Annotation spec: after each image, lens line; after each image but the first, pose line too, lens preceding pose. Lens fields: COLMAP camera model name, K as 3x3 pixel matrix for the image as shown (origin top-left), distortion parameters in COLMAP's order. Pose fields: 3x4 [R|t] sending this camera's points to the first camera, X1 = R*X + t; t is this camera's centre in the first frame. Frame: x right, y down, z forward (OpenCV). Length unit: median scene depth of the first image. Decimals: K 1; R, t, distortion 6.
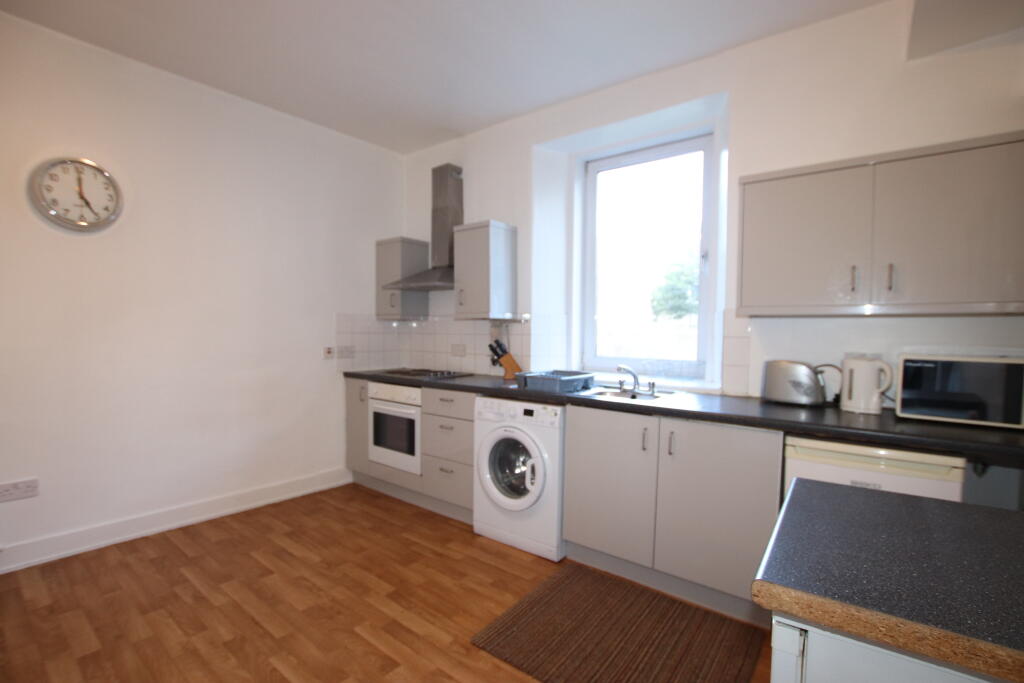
lens RADIAL K [[474.2, 0, 515.5], [0, 474.2, 347.2], [0, 0, 1]] dist [-0.019179, 0.000243]
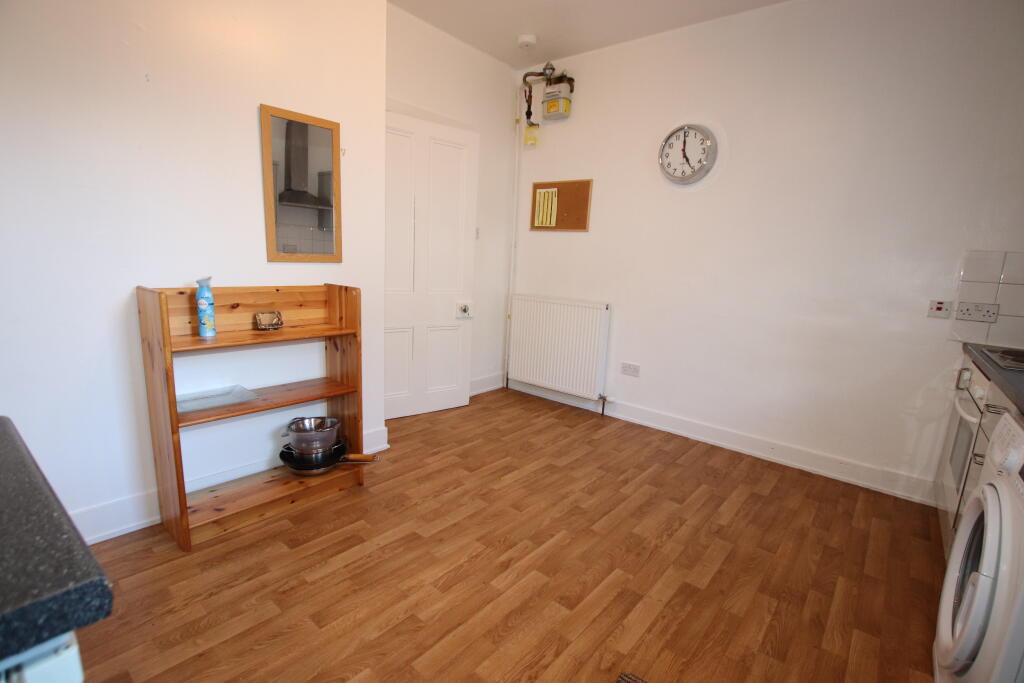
lens RADIAL K [[474.2, 0, 515.5], [0, 474.2, 347.2], [0, 0, 1]] dist [-0.019179, 0.000243]
pose [[-0.020918, 0.168920, -0.985408, 0.362357], [-0.089033, 0.981393, 0.170122, 0.007142], [0.995809, 0.091293, -0.005489, 0.516232]]
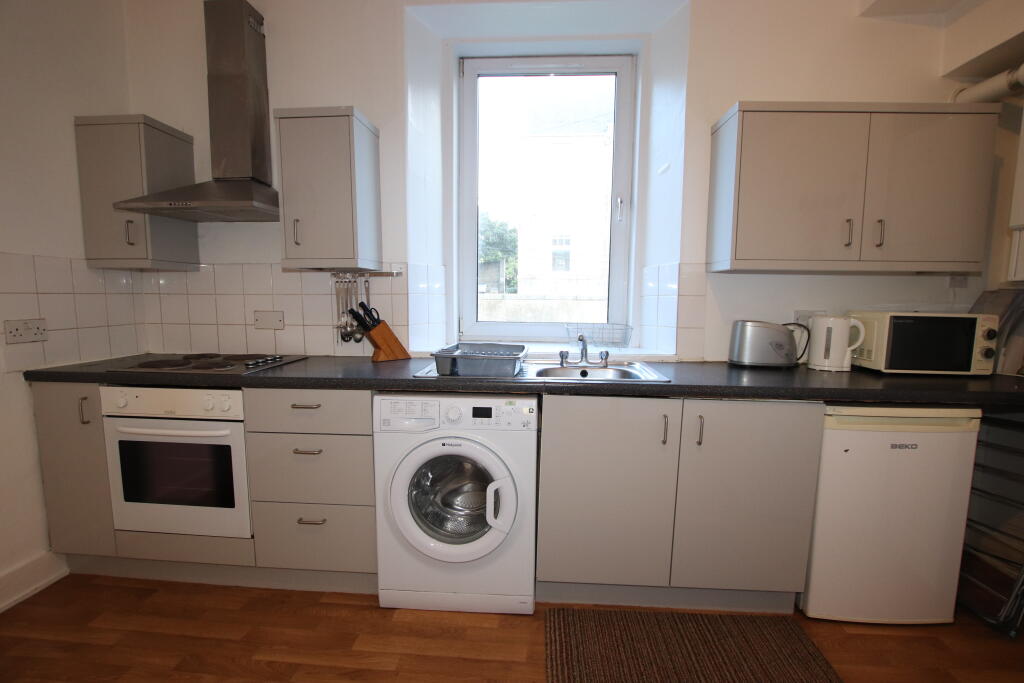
lens RADIAL K [[474.2, 0, 515.5], [0, 474.2, 347.2], [0, 0, 1]] dist [-0.019179, 0.000243]
pose [[0.826630, -0.064306, 0.559059, -0.268133], [0.019609, 0.996138, 0.085588, -0.006556], [-0.562404, -0.059787, 0.824698, 0.395779]]
